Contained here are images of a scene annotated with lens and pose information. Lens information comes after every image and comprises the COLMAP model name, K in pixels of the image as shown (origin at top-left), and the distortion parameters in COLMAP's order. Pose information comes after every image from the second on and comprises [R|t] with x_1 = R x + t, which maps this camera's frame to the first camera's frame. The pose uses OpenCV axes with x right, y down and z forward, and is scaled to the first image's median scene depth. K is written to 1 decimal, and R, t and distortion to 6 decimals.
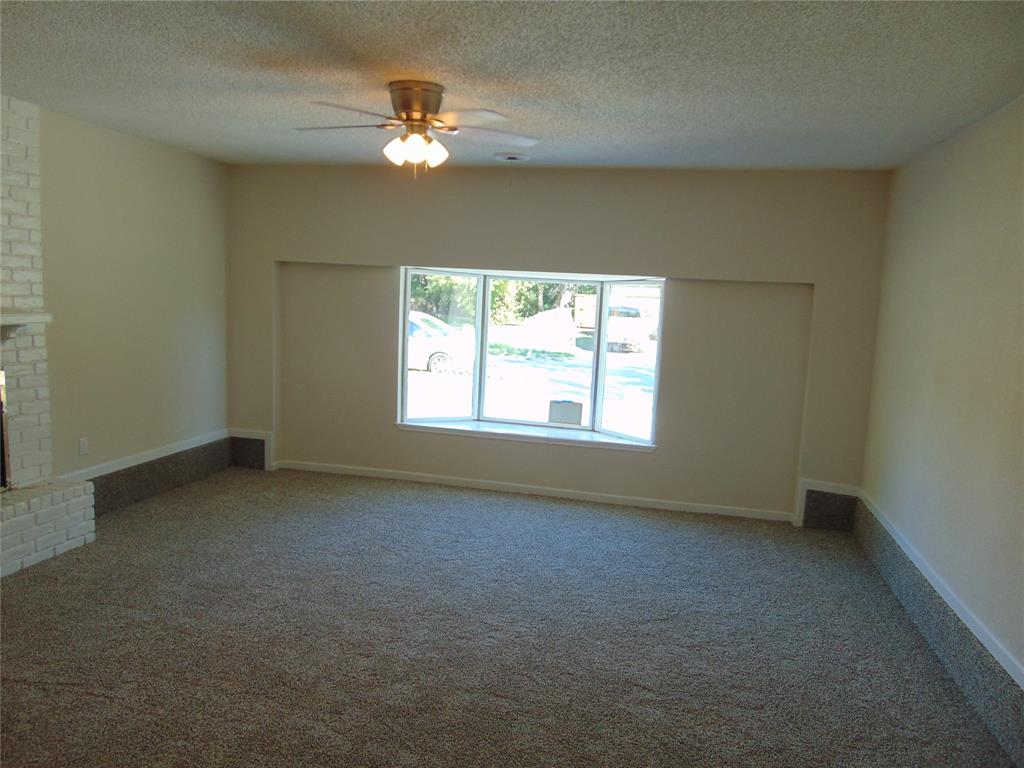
lens RADIAL K [[766.5, 0, 503.9], [0, 766.5, 383.6], [0, 0, 1]] dist [-0.027029, 0.068197]
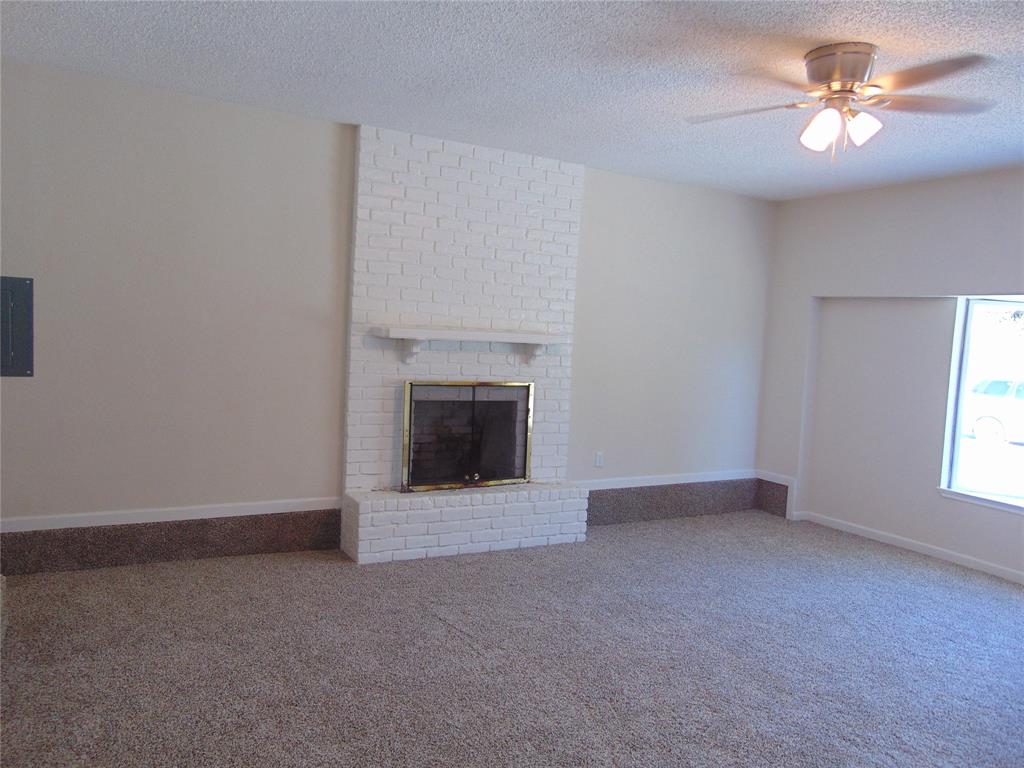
lens RADIAL K [[766.5, 0, 509.0], [0, 766.5, 384.3], [0, 0, 1]] dist [-0.027029, 0.068197]
pose [[0.675514, 0.046960, -0.735850, 0.201056], [-0.111629, 0.992980, -0.039106, 0.035177], [0.728848, 0.108559, 0.676014, 0.146094]]
